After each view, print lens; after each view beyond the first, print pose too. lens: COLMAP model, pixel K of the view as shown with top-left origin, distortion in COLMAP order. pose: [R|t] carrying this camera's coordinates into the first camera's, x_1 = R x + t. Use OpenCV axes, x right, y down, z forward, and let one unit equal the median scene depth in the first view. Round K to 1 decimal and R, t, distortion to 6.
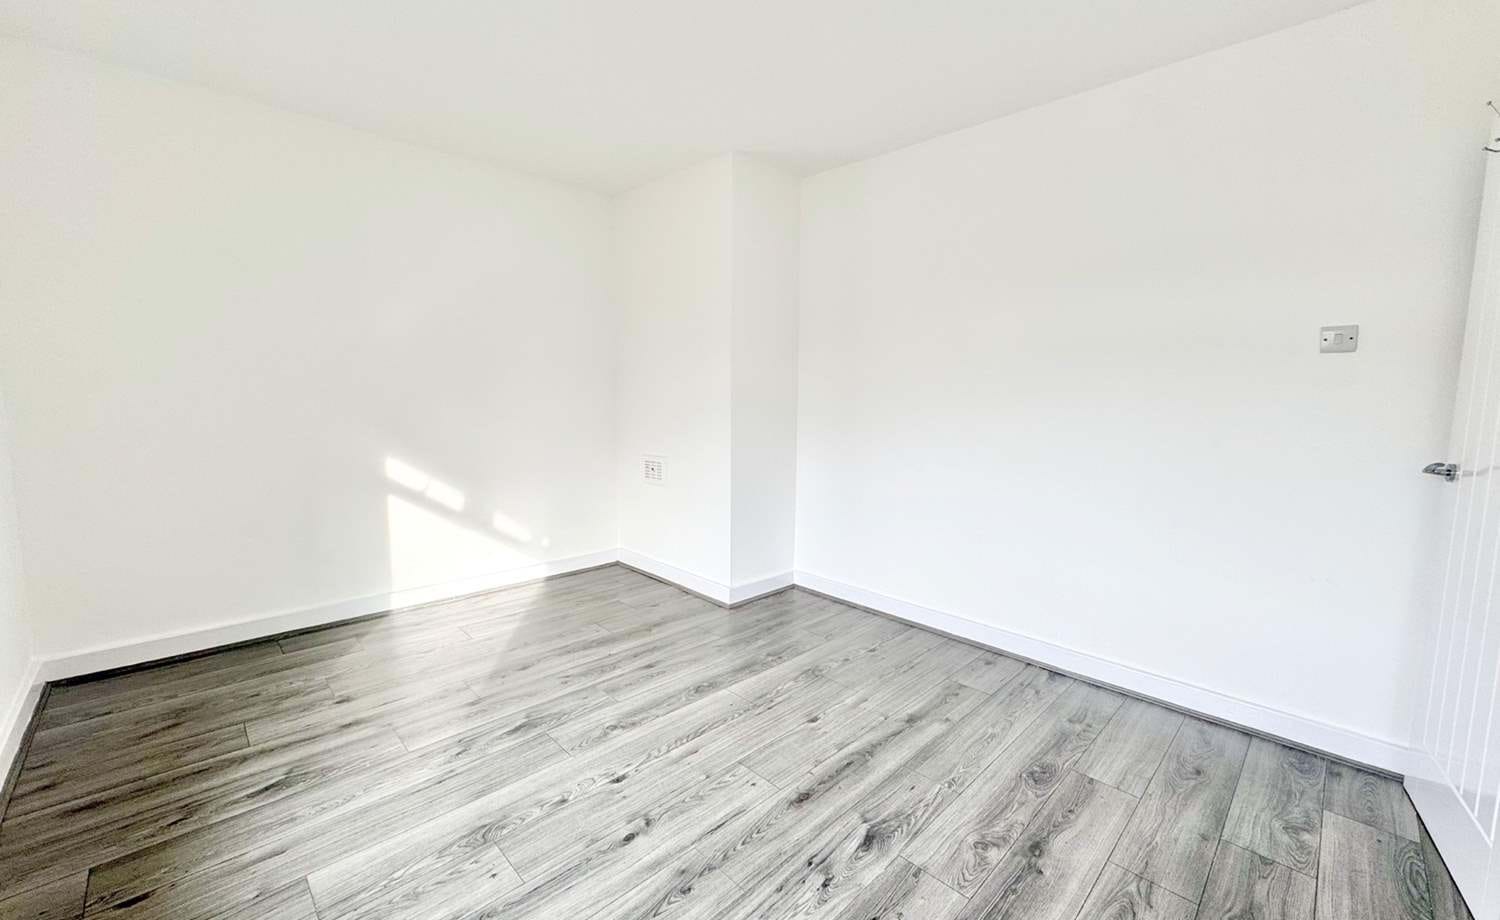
lens RADIAL K [[594.0, 0, 750.0], [0, 594.0, 460.0], [0, 0, 1]] dist [0.000052, 0.000061]
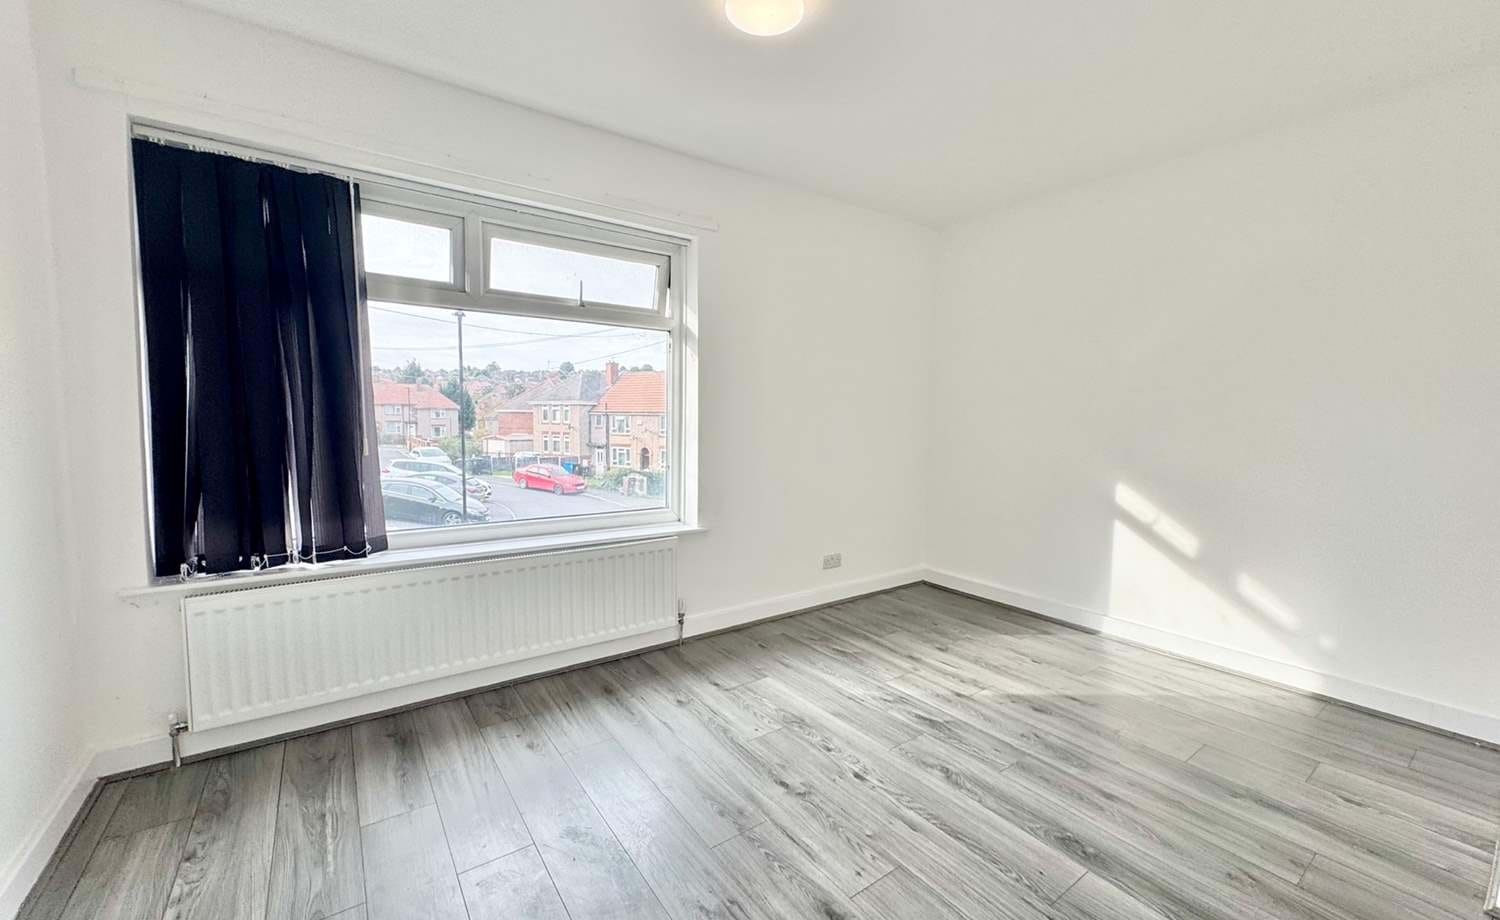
lens RADIAL K [[594.0, 0, 750.0], [0, 594.0, 460.0], [0, 0, 1]] dist [0.000052, 0.000061]
pose [[-0.159814, 0.058571, -0.985408, 0.666848], [-0.119821, 0.989706, 0.078259, -0.065345], [0.979848, 0.130579, -0.151150, 0.727663]]
